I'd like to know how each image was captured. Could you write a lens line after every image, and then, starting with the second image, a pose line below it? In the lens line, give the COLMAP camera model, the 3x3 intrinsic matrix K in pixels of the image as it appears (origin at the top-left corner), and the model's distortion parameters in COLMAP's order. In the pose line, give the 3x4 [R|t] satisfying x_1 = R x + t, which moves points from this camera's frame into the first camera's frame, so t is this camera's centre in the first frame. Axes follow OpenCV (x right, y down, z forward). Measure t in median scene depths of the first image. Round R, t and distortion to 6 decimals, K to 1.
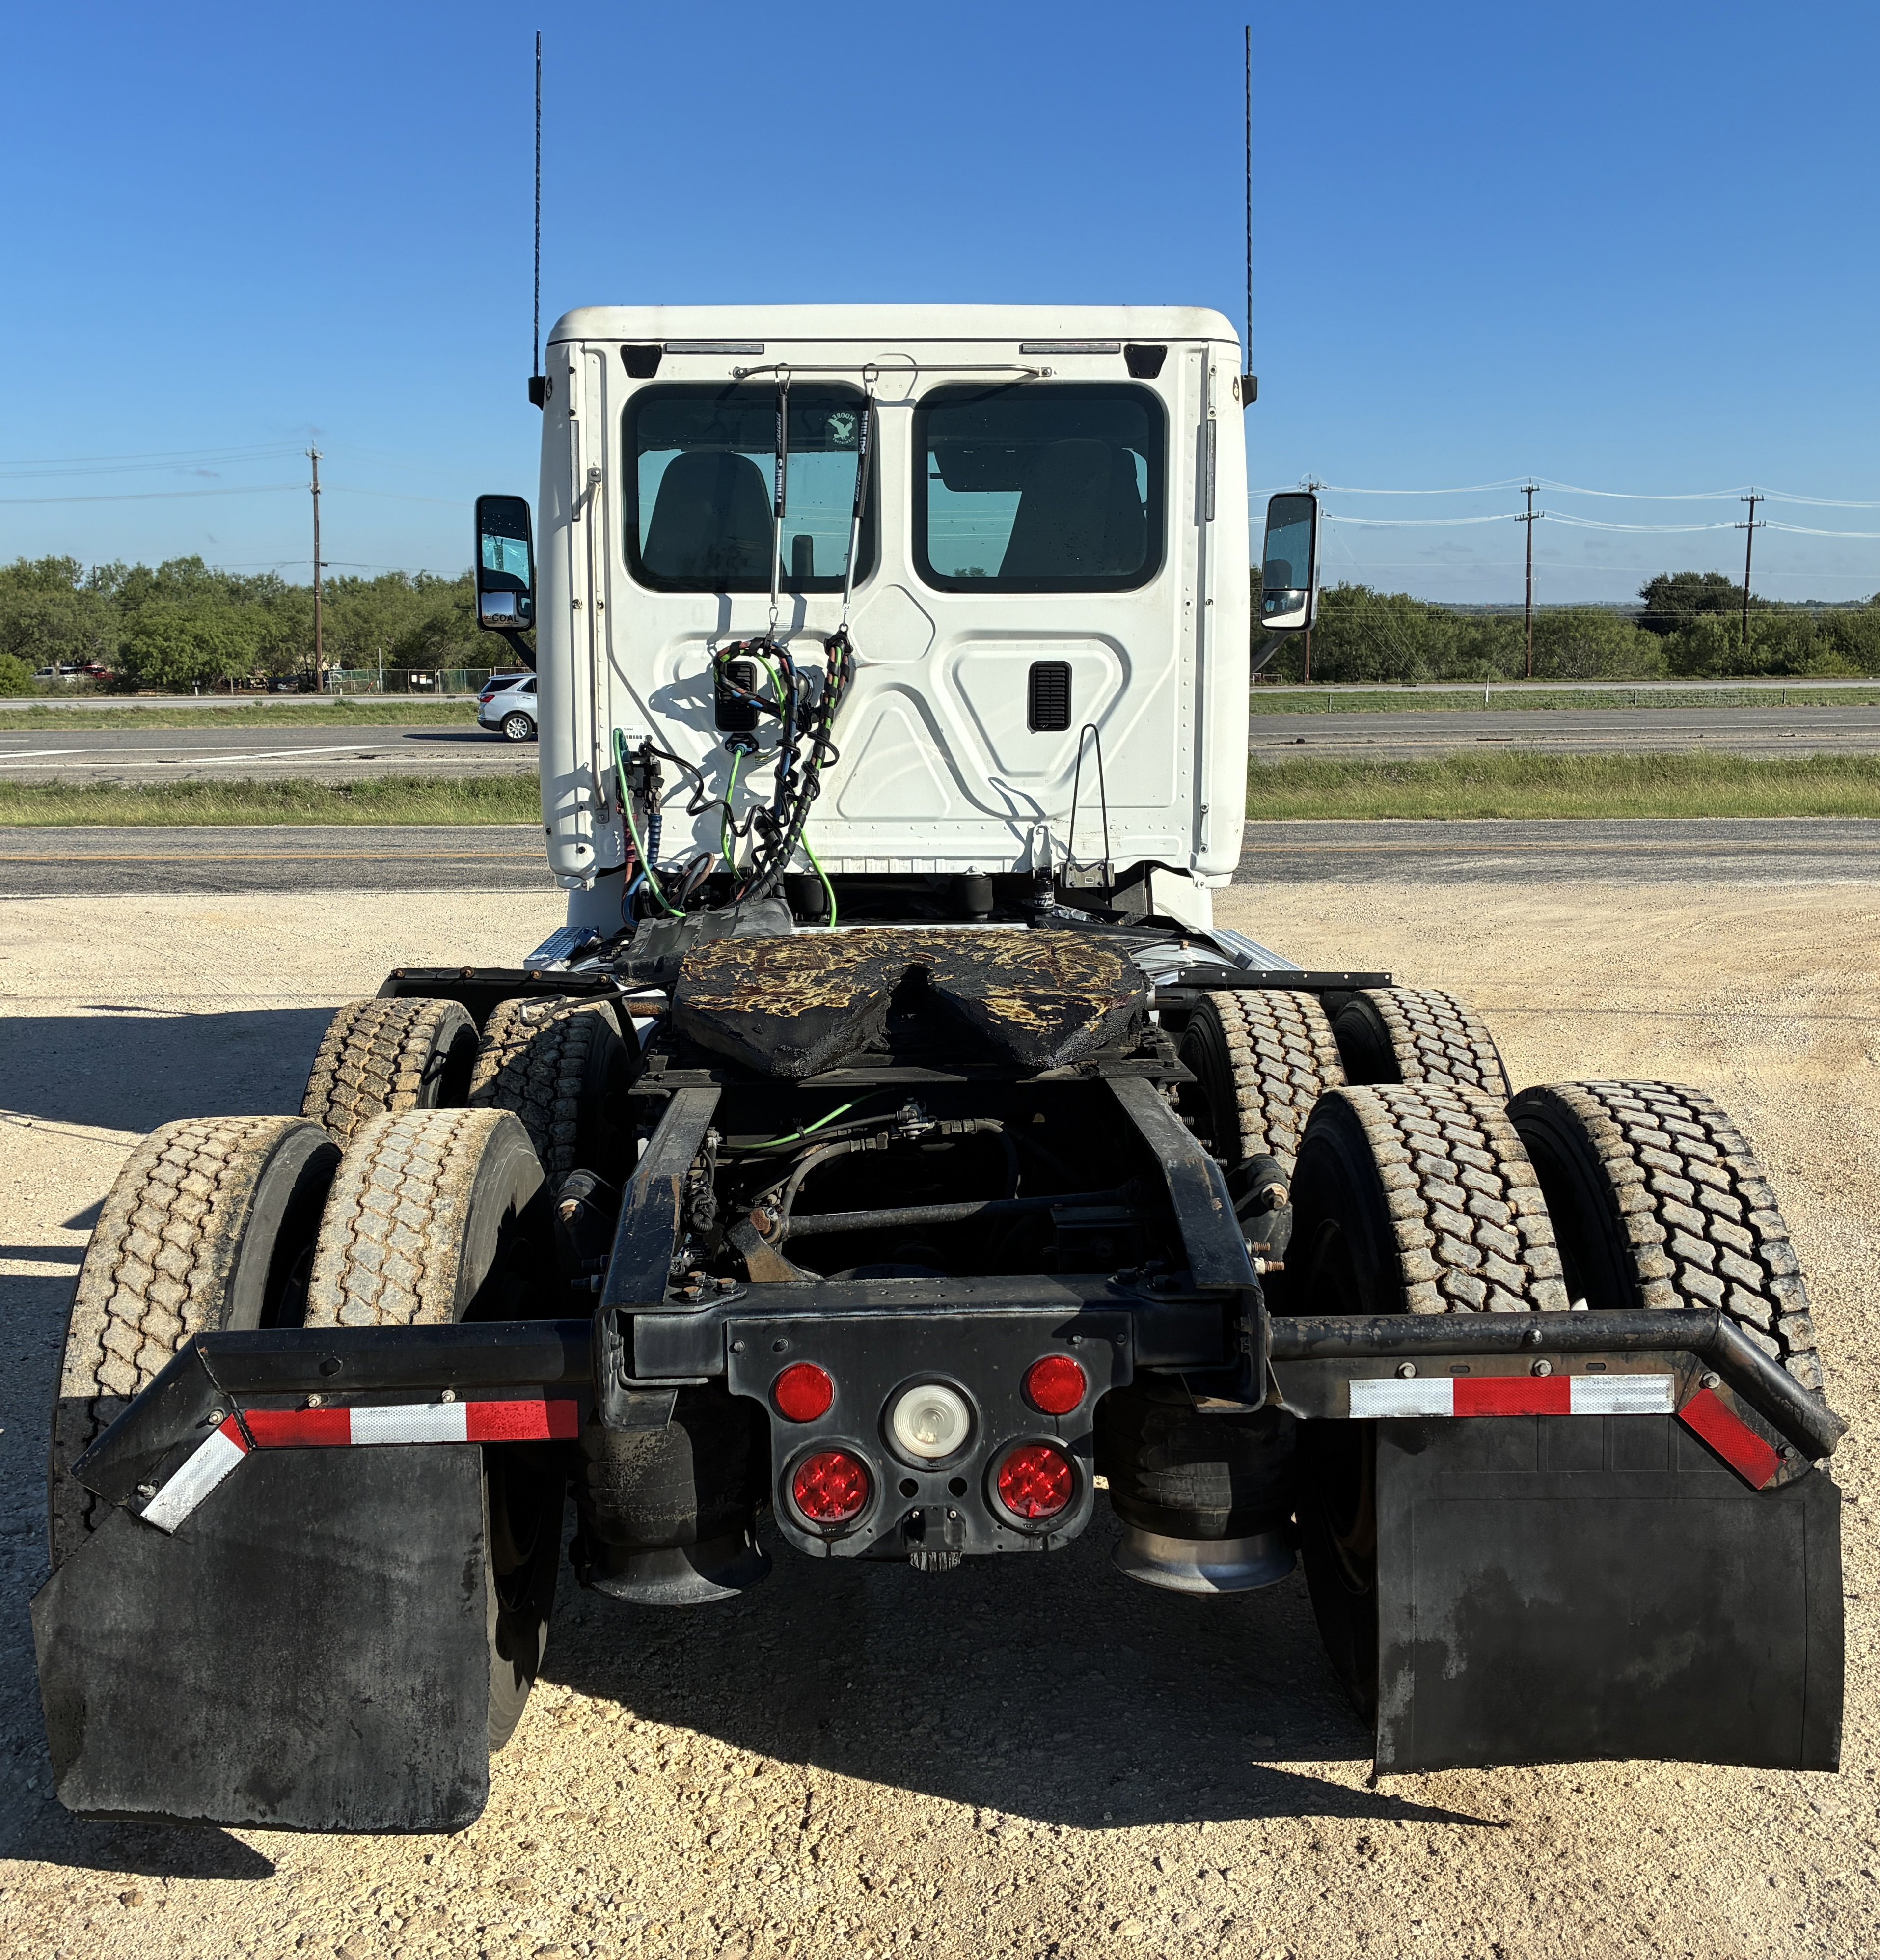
lens RADIAL K [[2142.2, 0, 872.7], [0, 2142.2, 983.8], [0, 0, 1]] dist [0.040044, 0.000000]
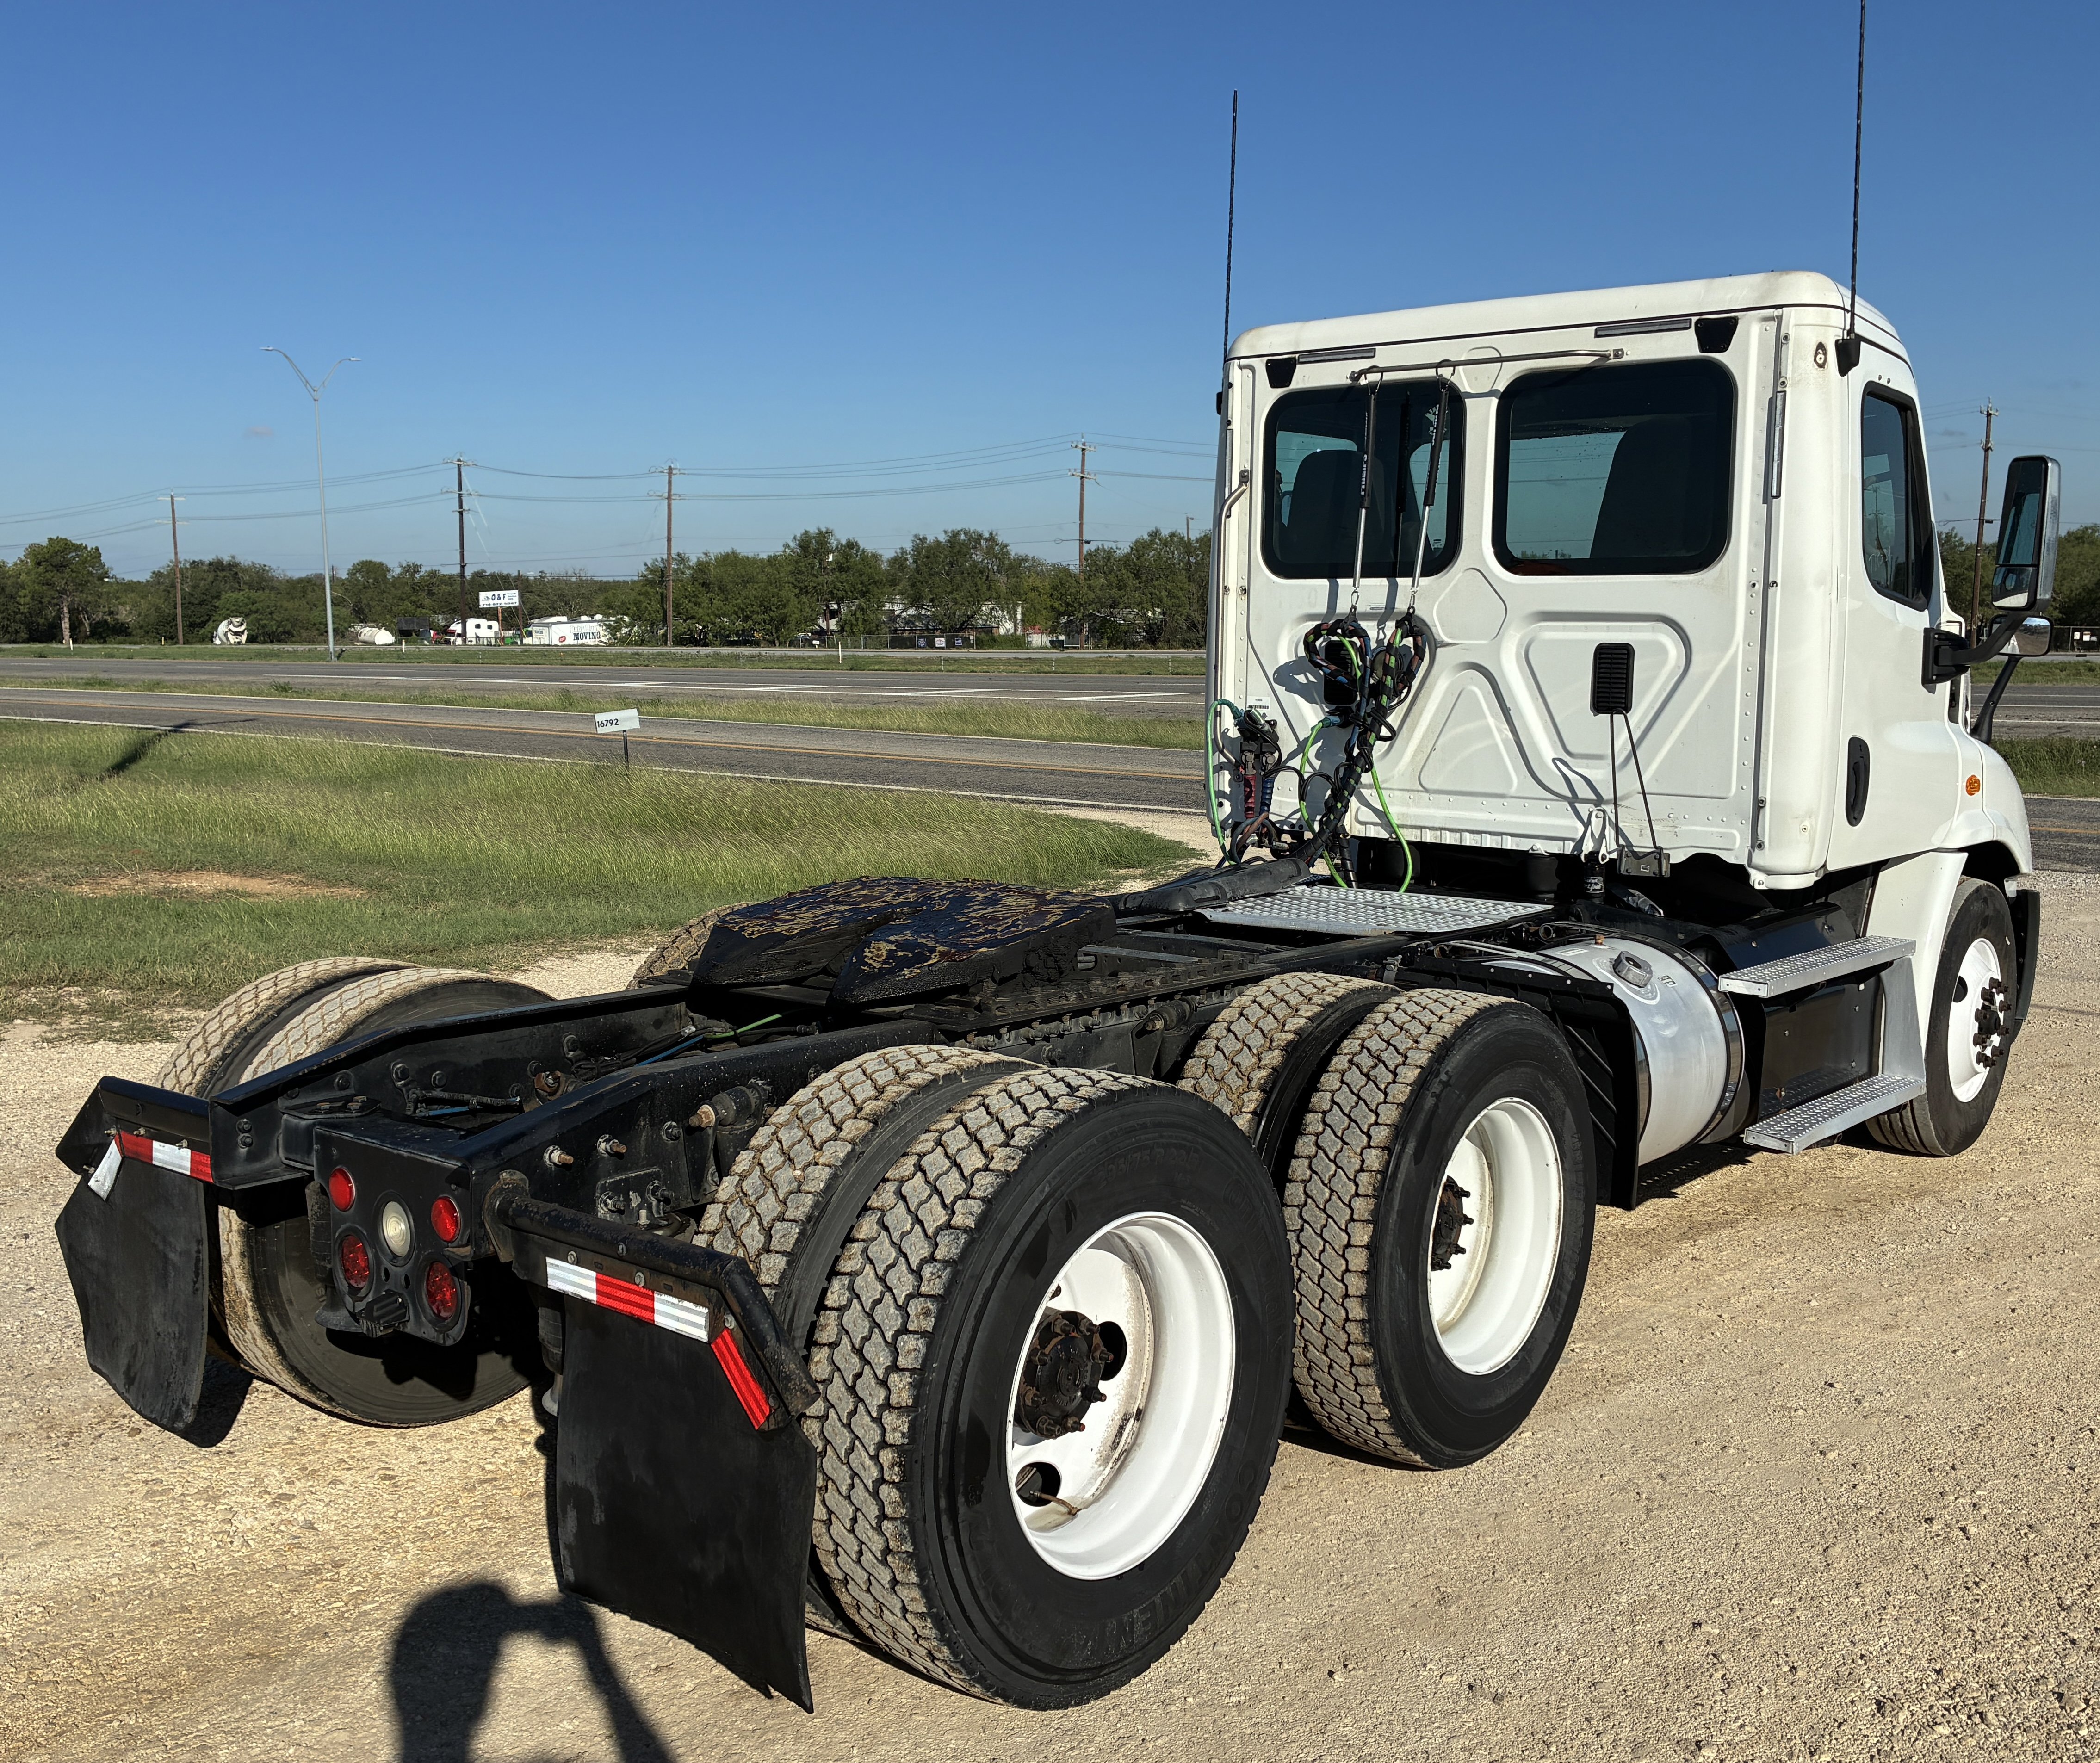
lens RADIAL K [[2029.6, 0, 1050.9], [0, 2029.6, 891.0], [0, 0, 1]] dist [0.001617, 0.000000]
pose [[0.761985, 0.090532, -0.641236, 0.496368], [-0.099430, 0.994795, 0.022294, -0.032470], [0.639916, 0.046770, 0.767020, 0.124382]]
